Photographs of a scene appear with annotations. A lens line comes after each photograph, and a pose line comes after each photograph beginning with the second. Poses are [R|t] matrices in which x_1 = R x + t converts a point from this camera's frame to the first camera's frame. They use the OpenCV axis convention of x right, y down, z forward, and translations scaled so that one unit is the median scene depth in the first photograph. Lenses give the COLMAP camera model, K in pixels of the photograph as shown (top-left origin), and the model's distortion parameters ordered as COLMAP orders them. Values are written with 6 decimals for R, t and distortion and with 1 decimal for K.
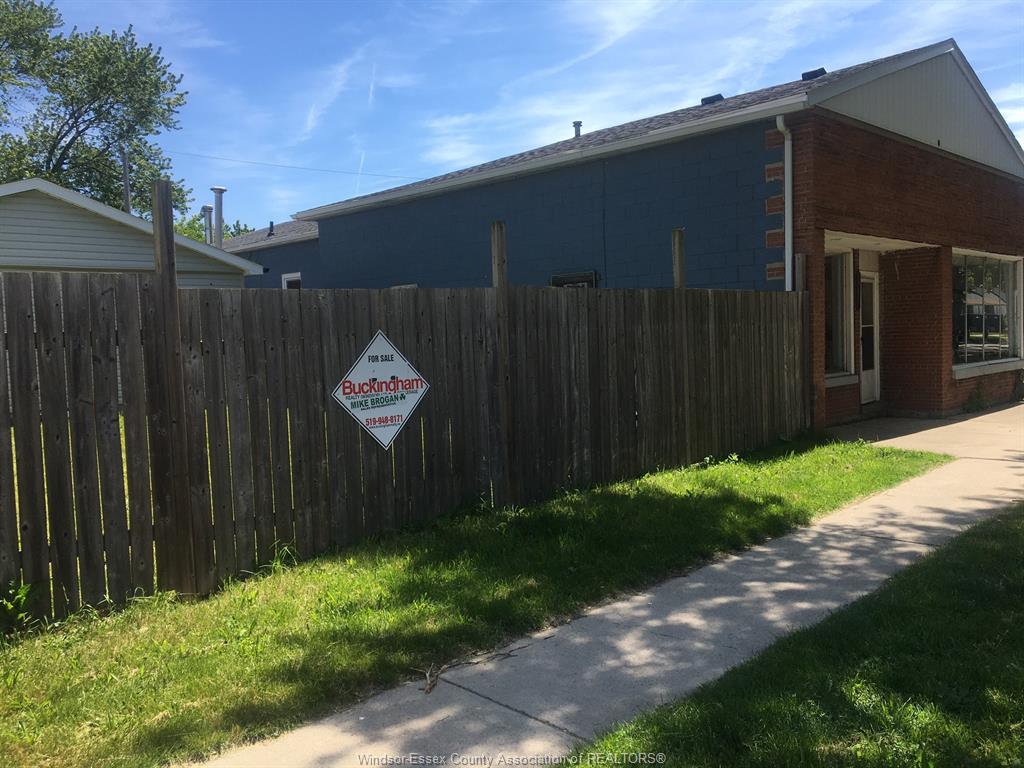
lens RADIAL K [[876.1, 0, 512.0], [0, 876.1, 384.0], [0, 0, 1]] dist [0.054128, -0.000098]
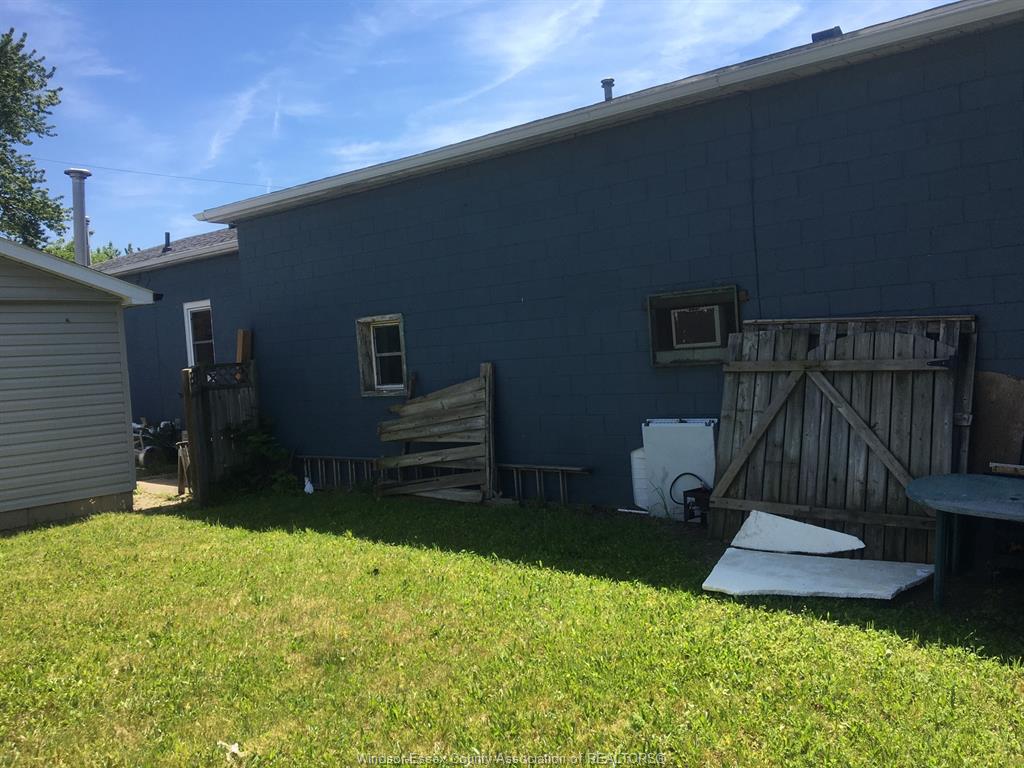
lens RADIAL K [[876.1, 0, 512.0], [0, 876.1, 384.0], [0, 0, 1]] dist [0.054128, -0.000098]
pose [[0.995058, -0.030776, 0.094409, -0.036321], [0.033501, 0.999062, -0.027425, -0.016962], [-0.093477, 0.030453, 0.995156, 0.145531]]
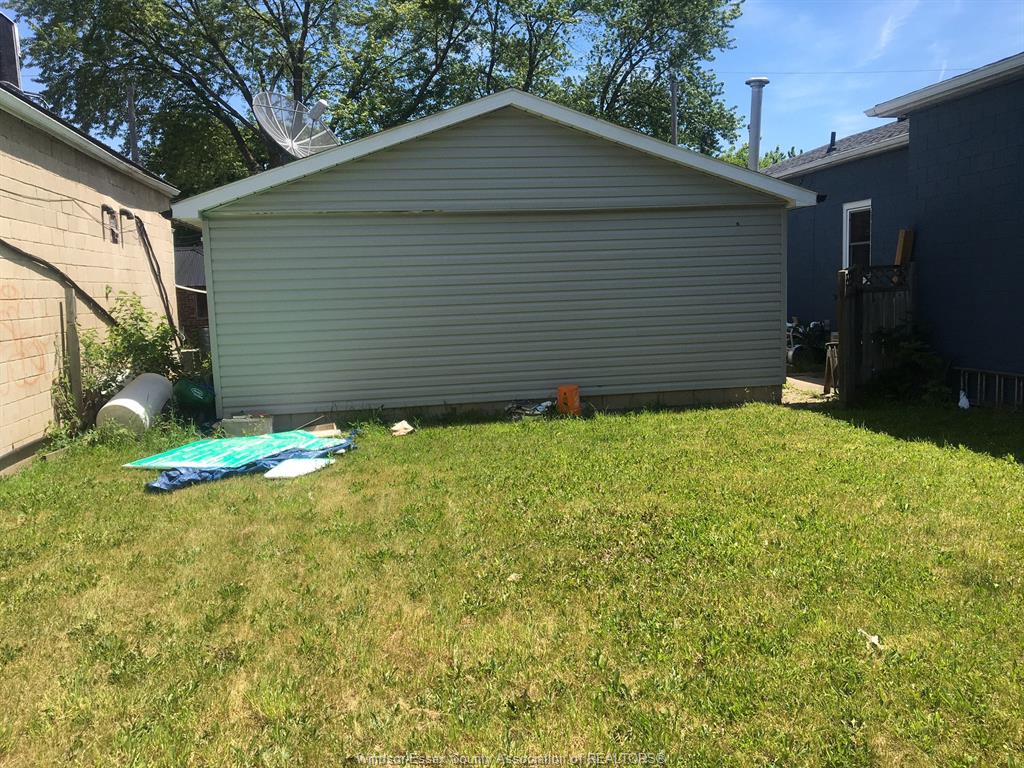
lens RADIAL K [[872.3, 0, 512.0], [0, 872.3, 384.0], [0, 0, 1]] dist [0.076574, -0.098877]
pose [[0.821827, 0.067171, -0.565763, -0.038035], [-0.026205, 0.996431, 0.080239, -0.016526], [0.569134, -0.051117, 0.820654, 0.141285]]
